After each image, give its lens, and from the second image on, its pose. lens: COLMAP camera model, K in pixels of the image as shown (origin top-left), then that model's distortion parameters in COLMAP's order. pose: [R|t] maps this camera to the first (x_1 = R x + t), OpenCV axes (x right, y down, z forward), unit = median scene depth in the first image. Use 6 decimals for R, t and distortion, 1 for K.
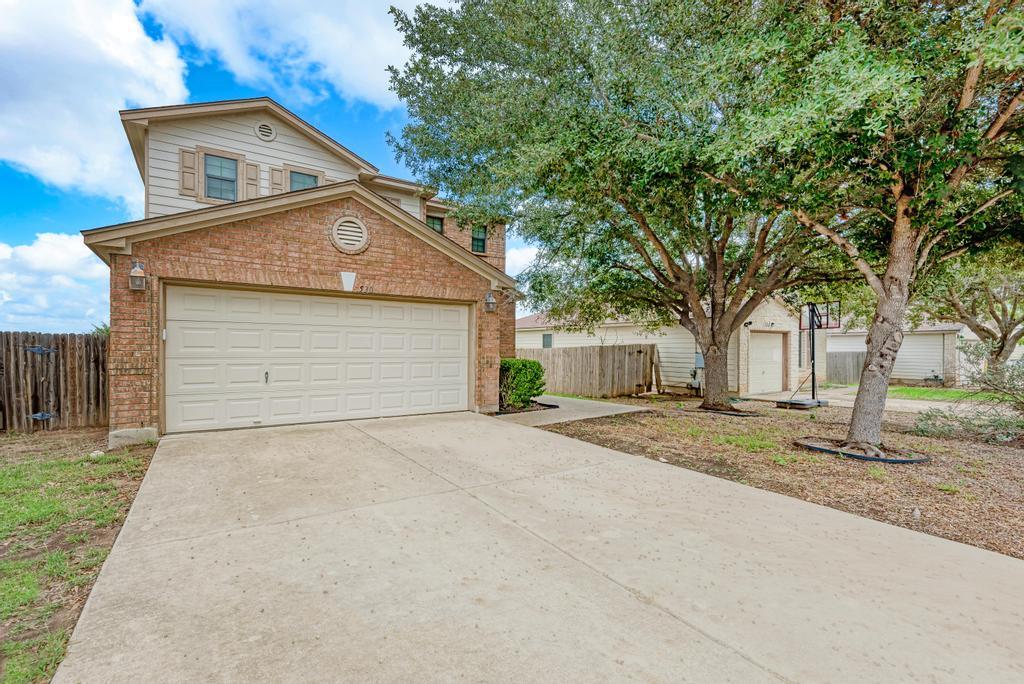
lens RADIAL K [[458.5, 0, 513.2], [0, 458.5, 346.7], [0, 0, 1]] dist [0.000144, 0.000242]
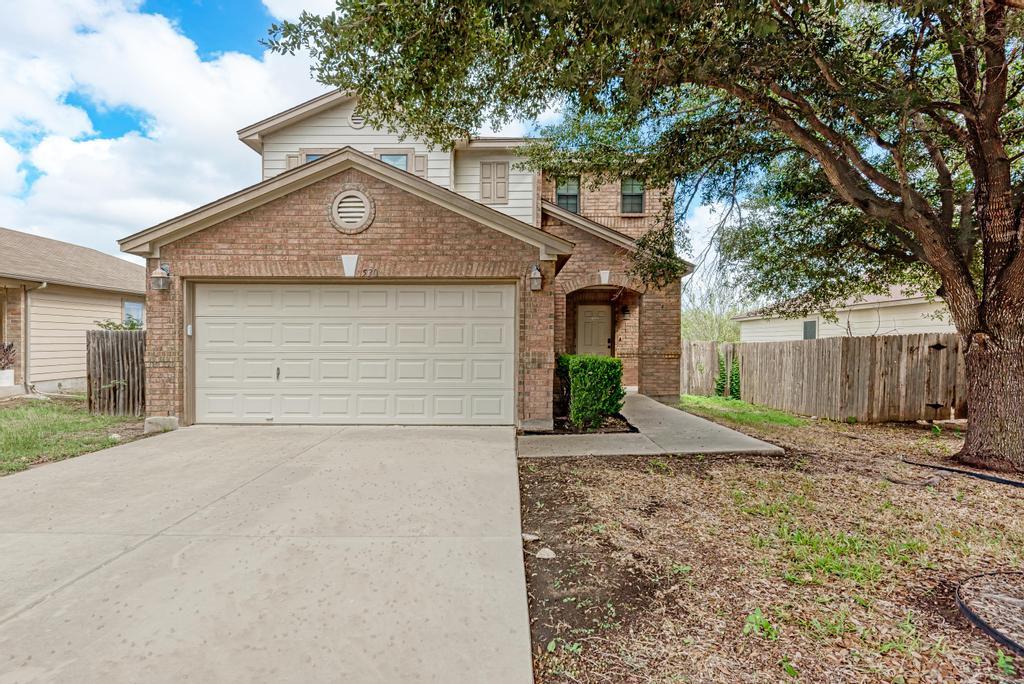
lens RADIAL K [[523.8, 0, 509.9], [0, 523.8, 343.5], [0, 0, 1]] dist [-0.000926, -0.000533]
pose [[0.823768, -0.004788, -0.566907, 0.457709], [0.006125, 0.999981, 0.000454, 0.006908], [0.566895, -0.003846, 0.823781, 0.358623]]
